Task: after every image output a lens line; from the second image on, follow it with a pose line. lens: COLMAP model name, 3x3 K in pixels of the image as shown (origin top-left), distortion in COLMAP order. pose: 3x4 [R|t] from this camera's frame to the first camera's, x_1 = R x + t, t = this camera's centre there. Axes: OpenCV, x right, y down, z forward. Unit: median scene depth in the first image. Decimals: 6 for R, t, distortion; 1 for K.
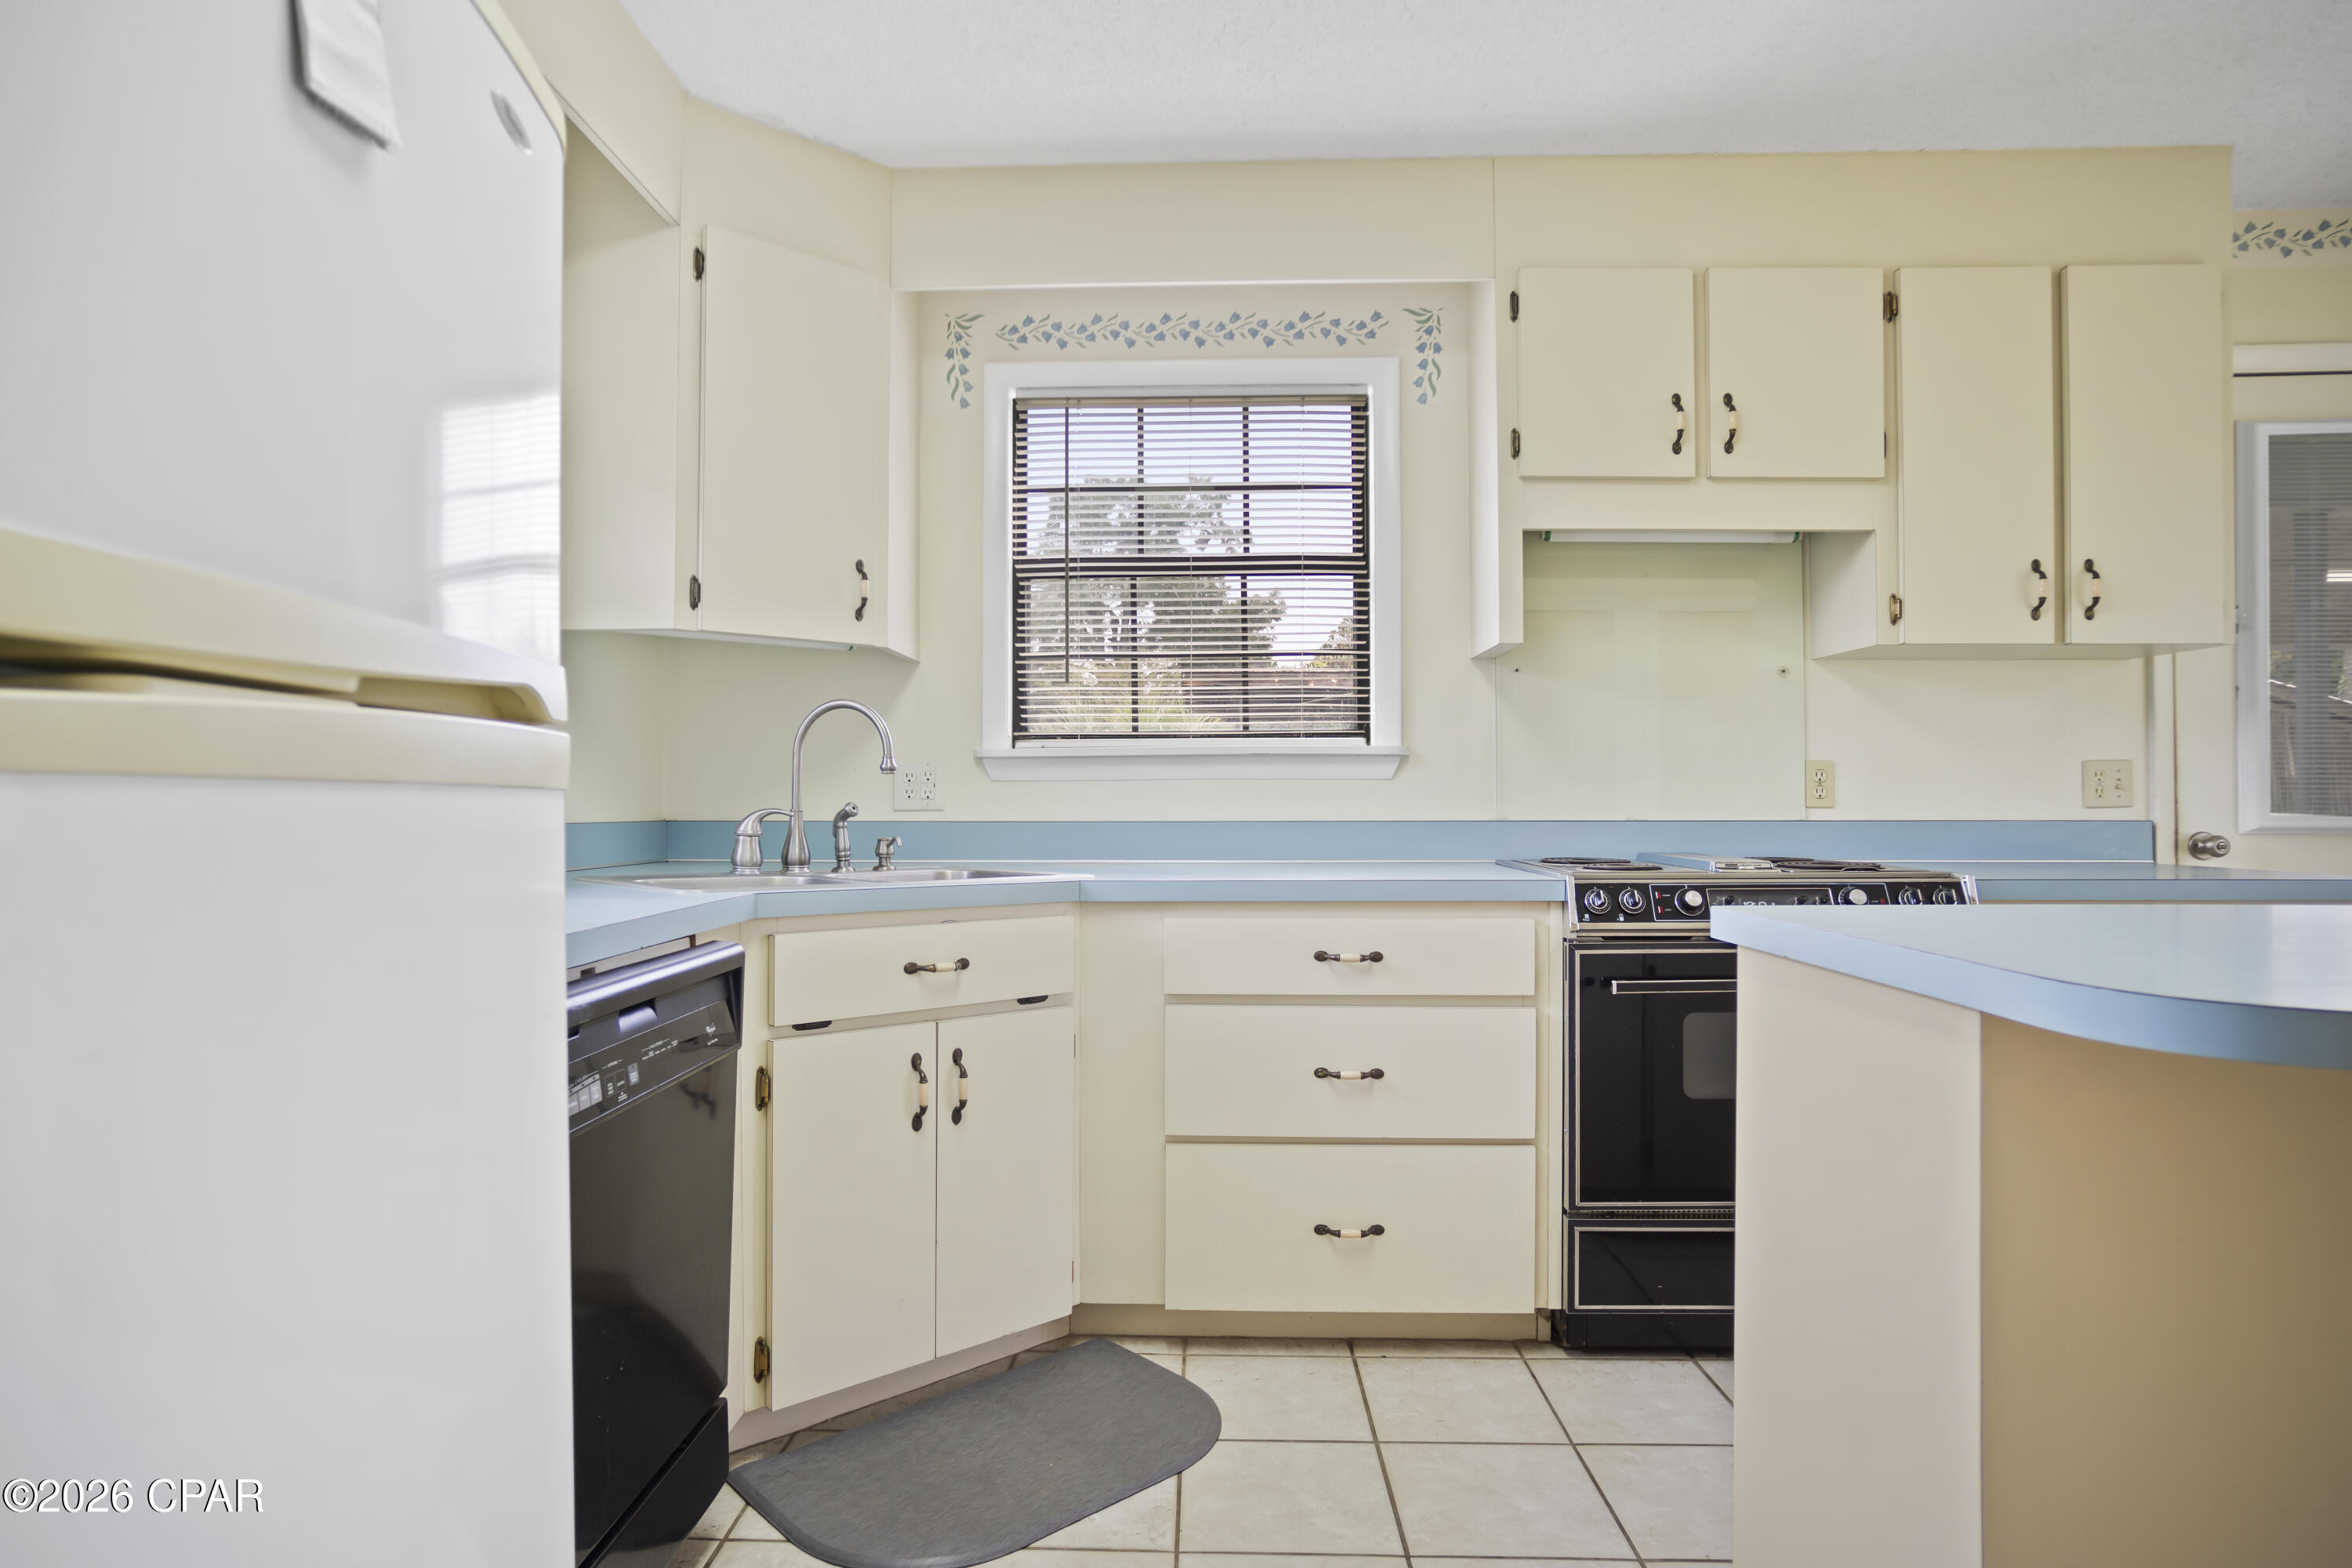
lens RADIAL K [[1266.9, 0, 1170.3], [0, 1266.9, 772.5], [0, 0, 1]] dist [-0.058628, 0.042299]
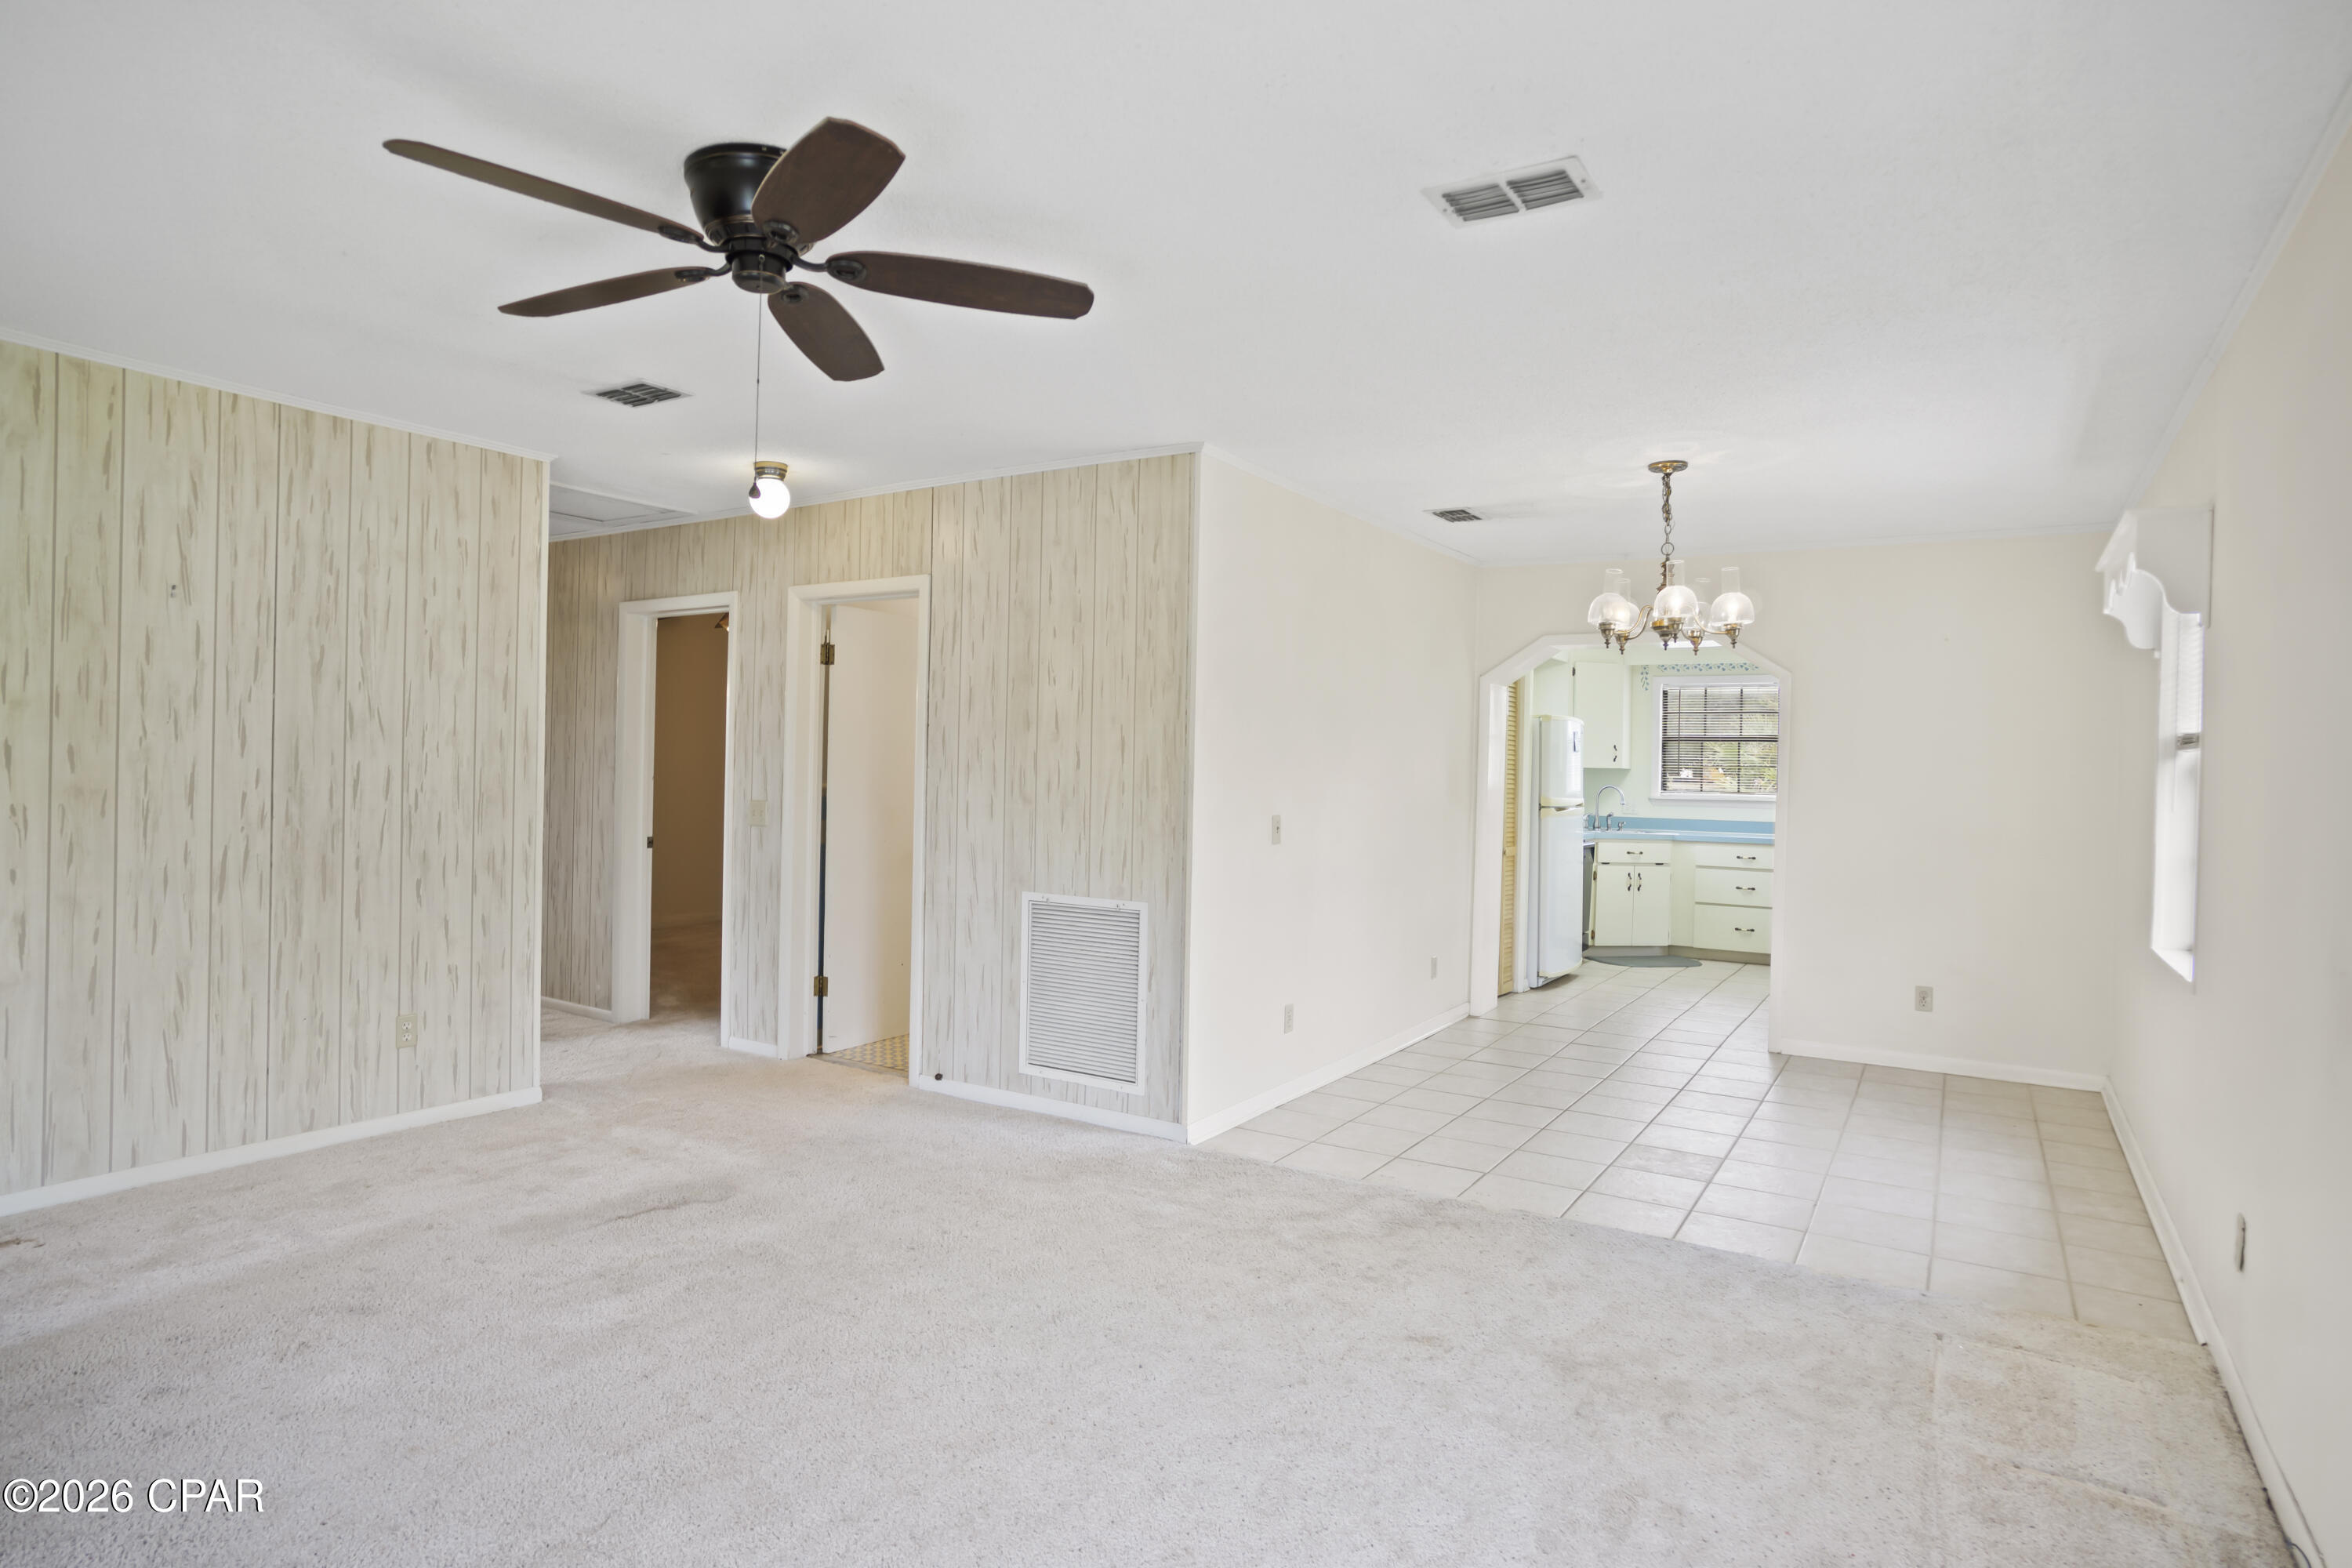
lens RADIAL K [[1313.9, 0, 1181.4], [0, 1313.9, 768.1], [0, 0, 1]] dist [-0.063421, 0.050938]
pose [[0.867207, 0.018422, -0.497607, 0.546551], [-0.010936, 0.999779, 0.017955, -0.157534], [0.497828, -0.010129, 0.867217, -2.901184]]
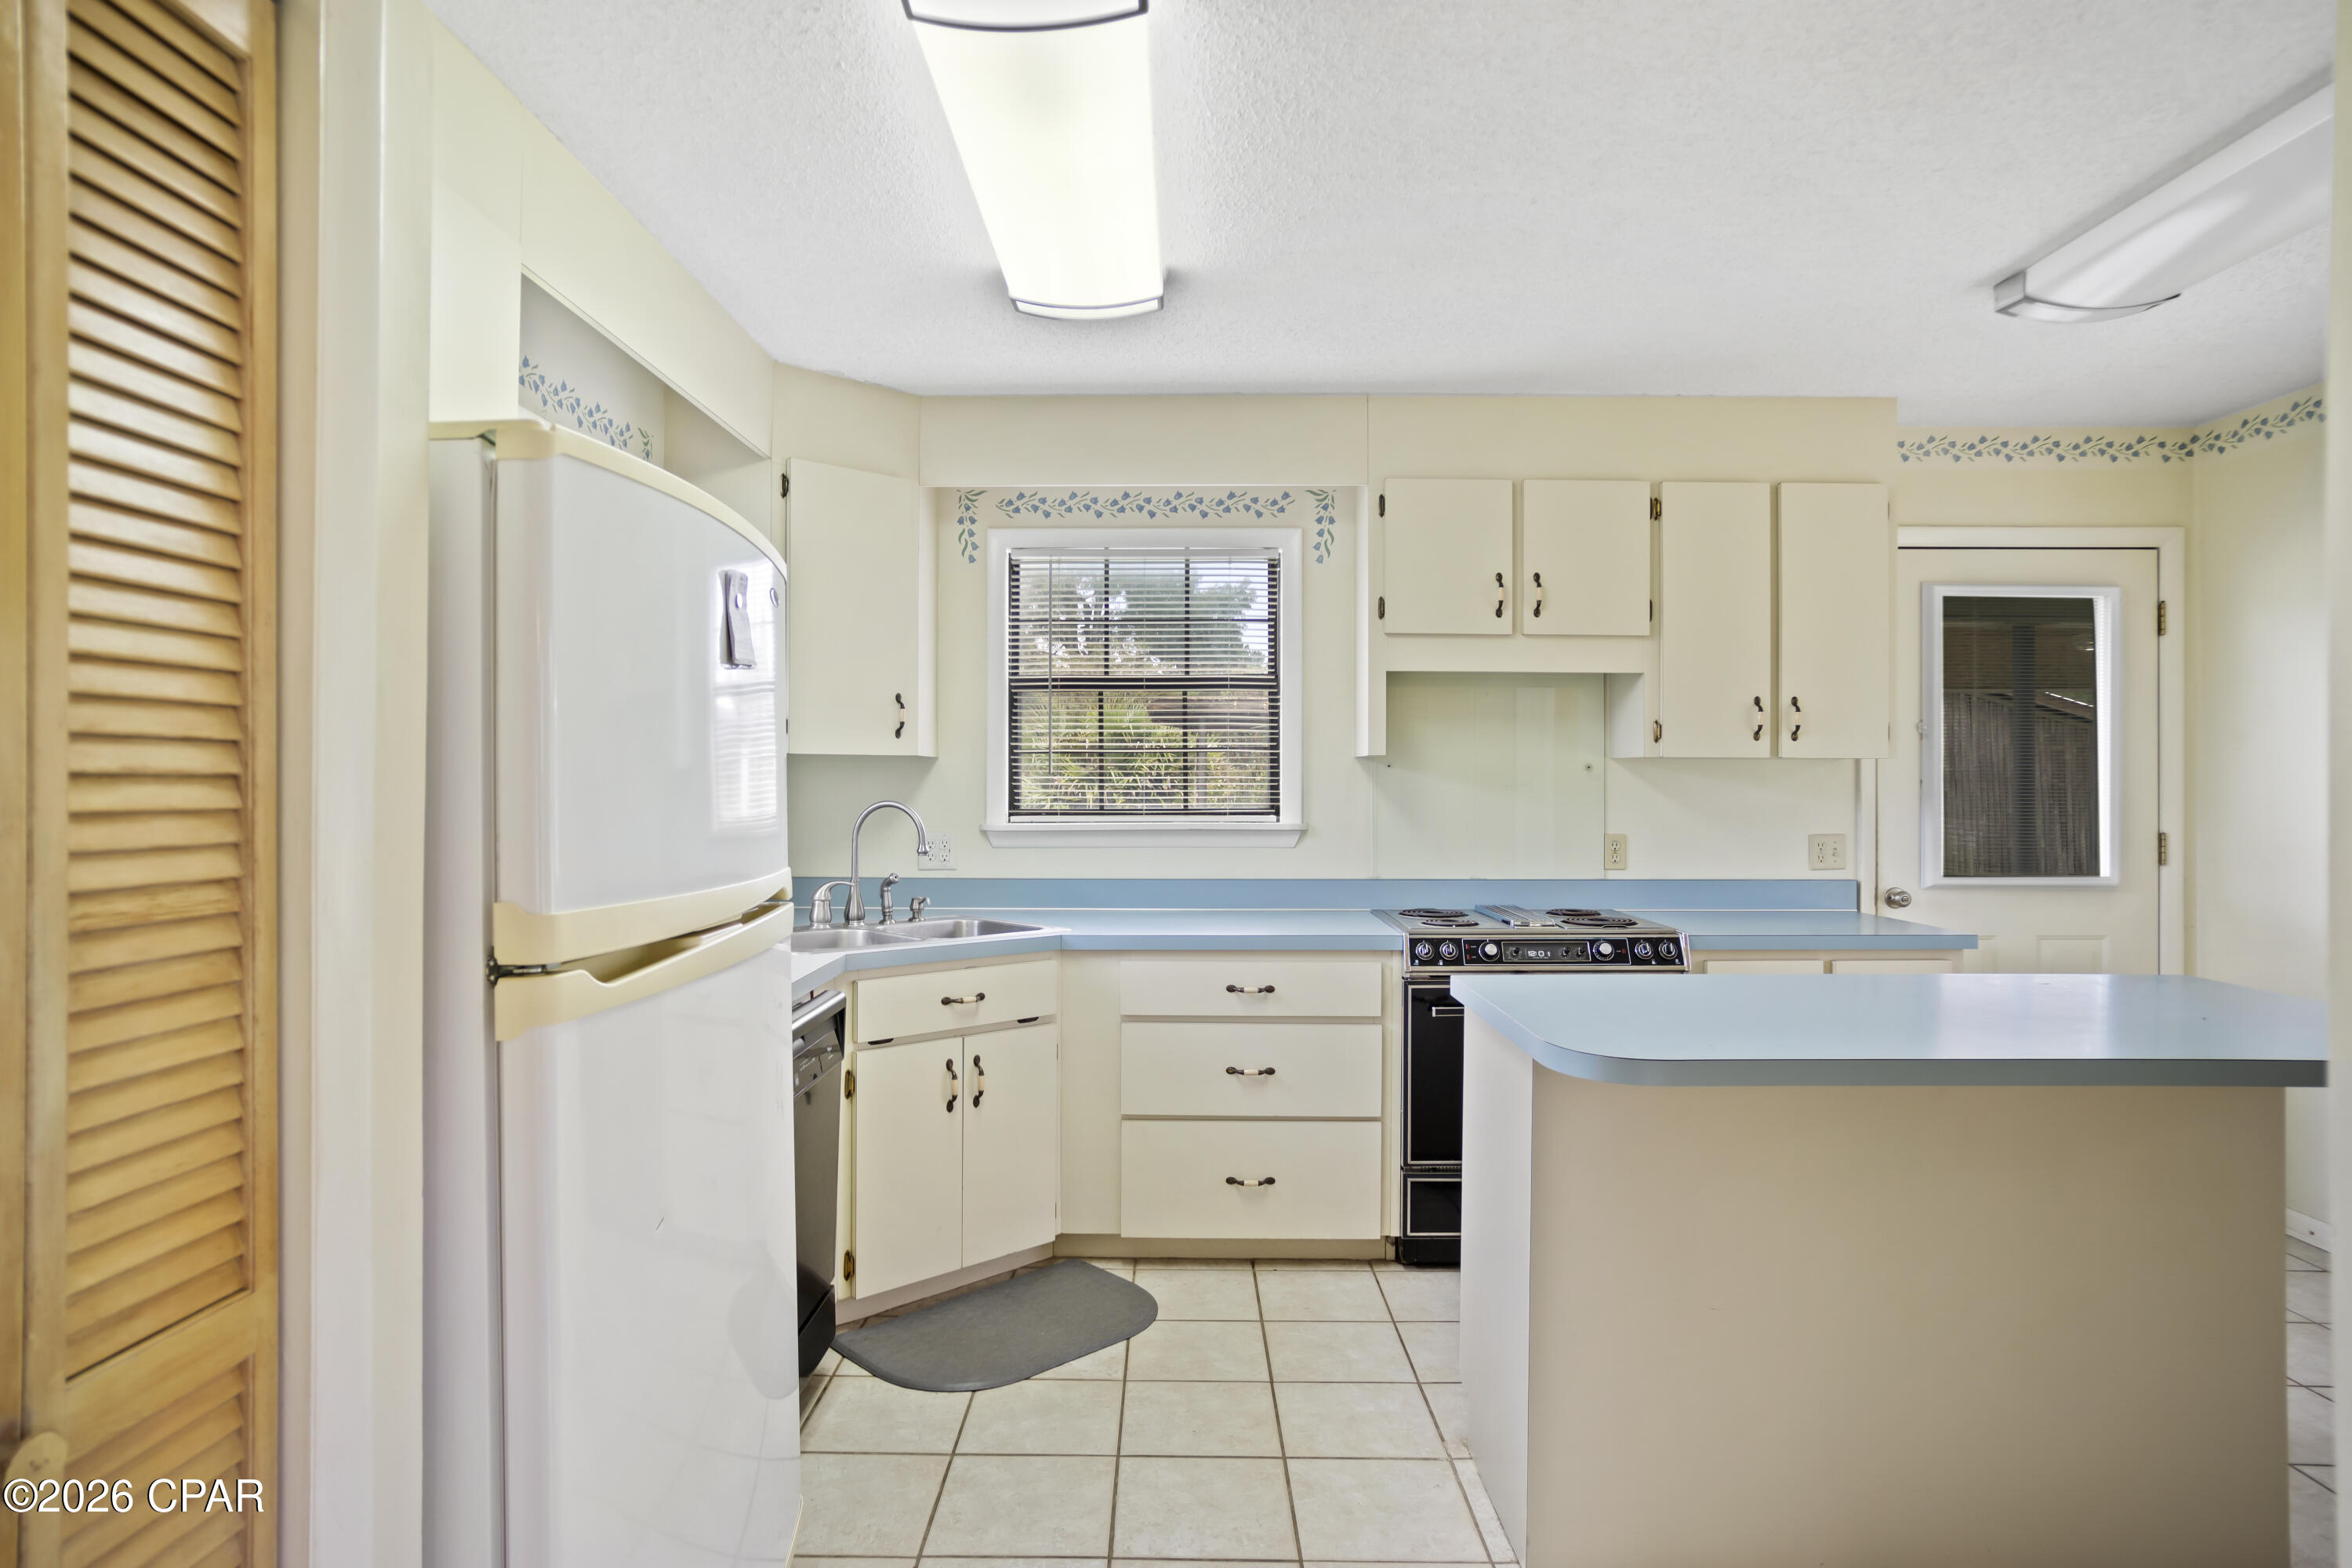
lens RADIAL K [[1273.7, 0, 1168.8], [0, 1273.7, 761.9], [0, 0, 1]] dist [-0.061076, 0.041080]
pose [[0.999793, 0.002690, 0.020164, 0.017668], [-0.002857, 0.999962, 0.008273, -0.108378], [-0.020141, -0.008328, 0.999762, -0.378778]]
